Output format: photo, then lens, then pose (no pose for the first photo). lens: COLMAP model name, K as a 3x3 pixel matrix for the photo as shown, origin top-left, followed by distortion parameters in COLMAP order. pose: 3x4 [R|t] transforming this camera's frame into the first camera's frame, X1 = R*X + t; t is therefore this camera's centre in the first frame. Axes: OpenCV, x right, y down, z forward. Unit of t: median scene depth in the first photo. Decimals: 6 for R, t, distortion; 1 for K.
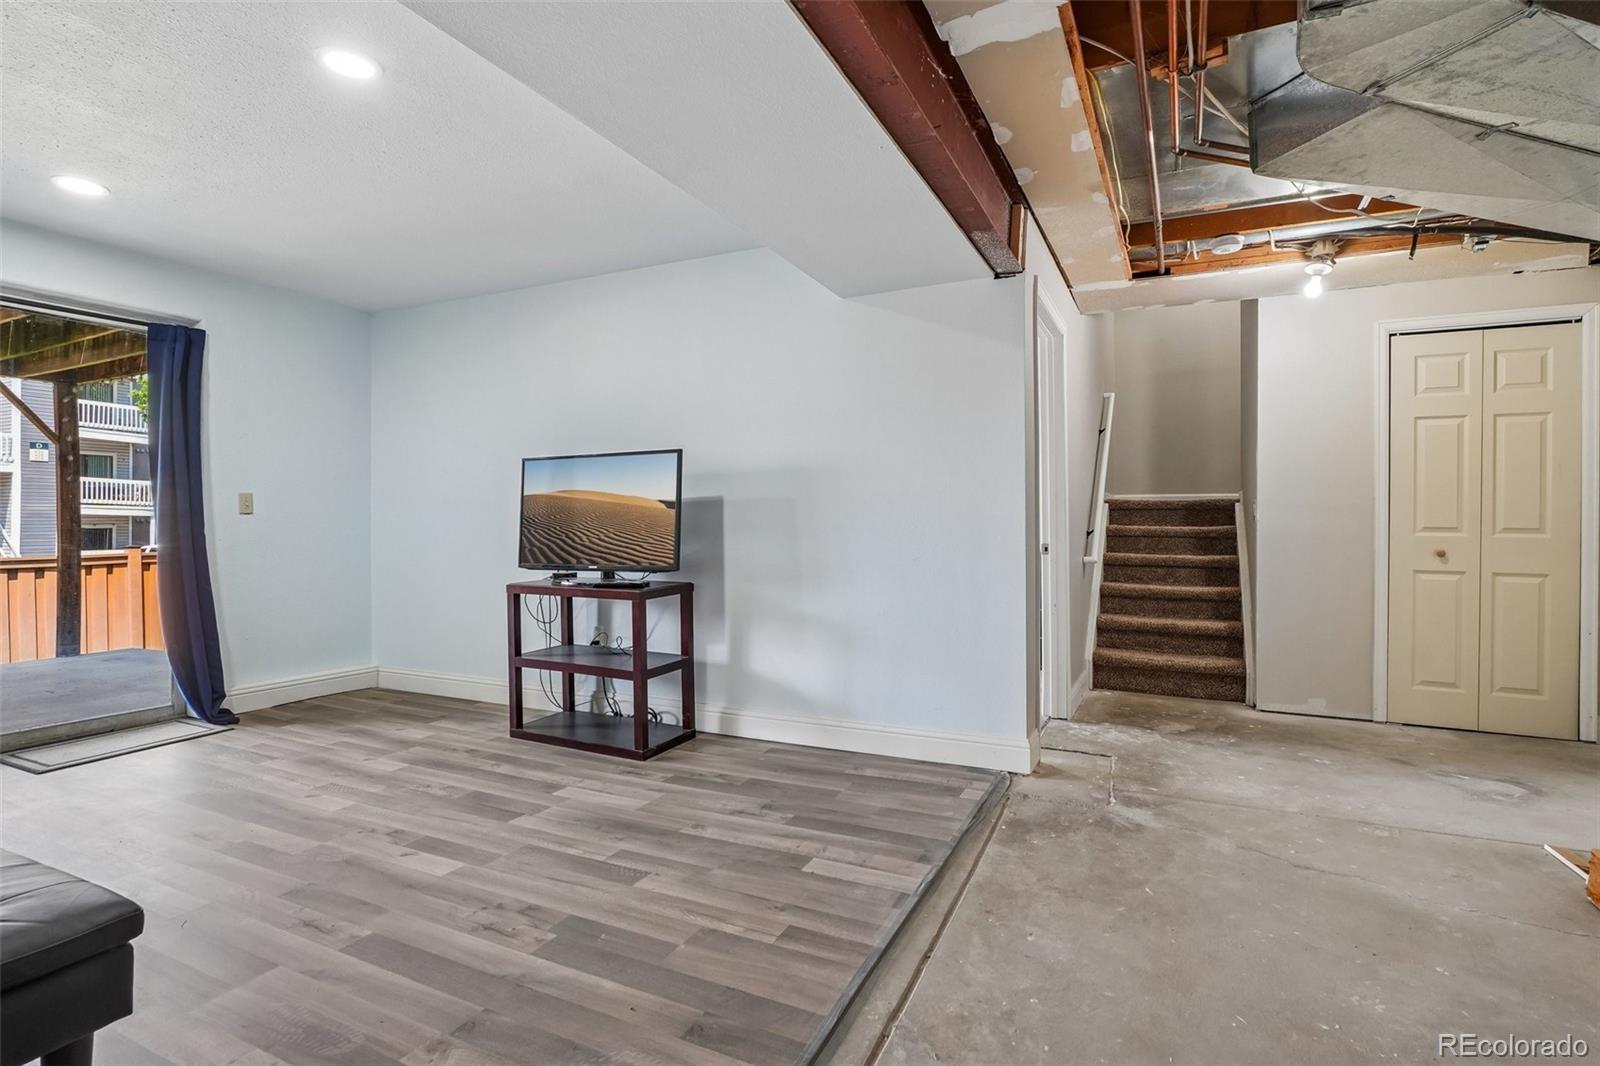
lens RADIAL K [[783.2, 0, 806.1], [0, 783.2, 525.2], [0, 0, 1]] dist [-0.036171, 0.007460]
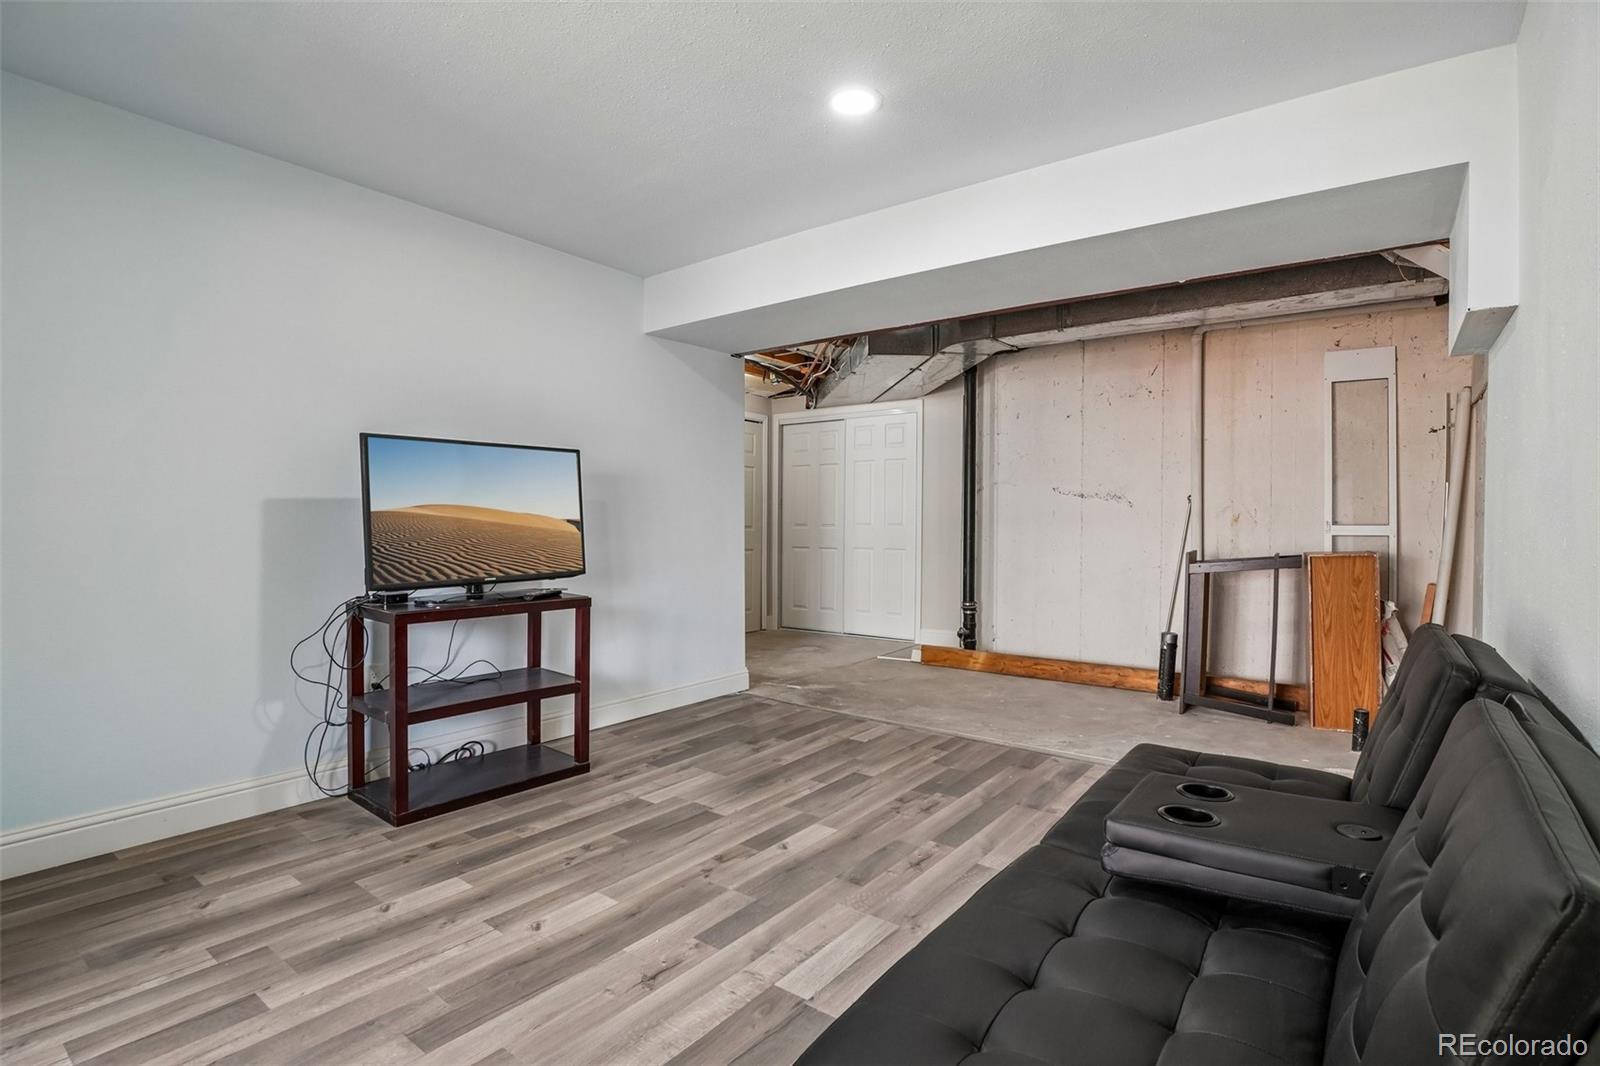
lens RADIAL K [[783.2, 0, 803.9], [0, 783.2, 536.9], [0, 0, 1]] dist [-0.036171, 0.007460]
pose [[0.203862, -0.021482, 0.978764, -1.266267], [-0.003014, 0.999741, 0.022570, -0.013607], [-0.978995, -0.007551, 0.203744, 0.628530]]
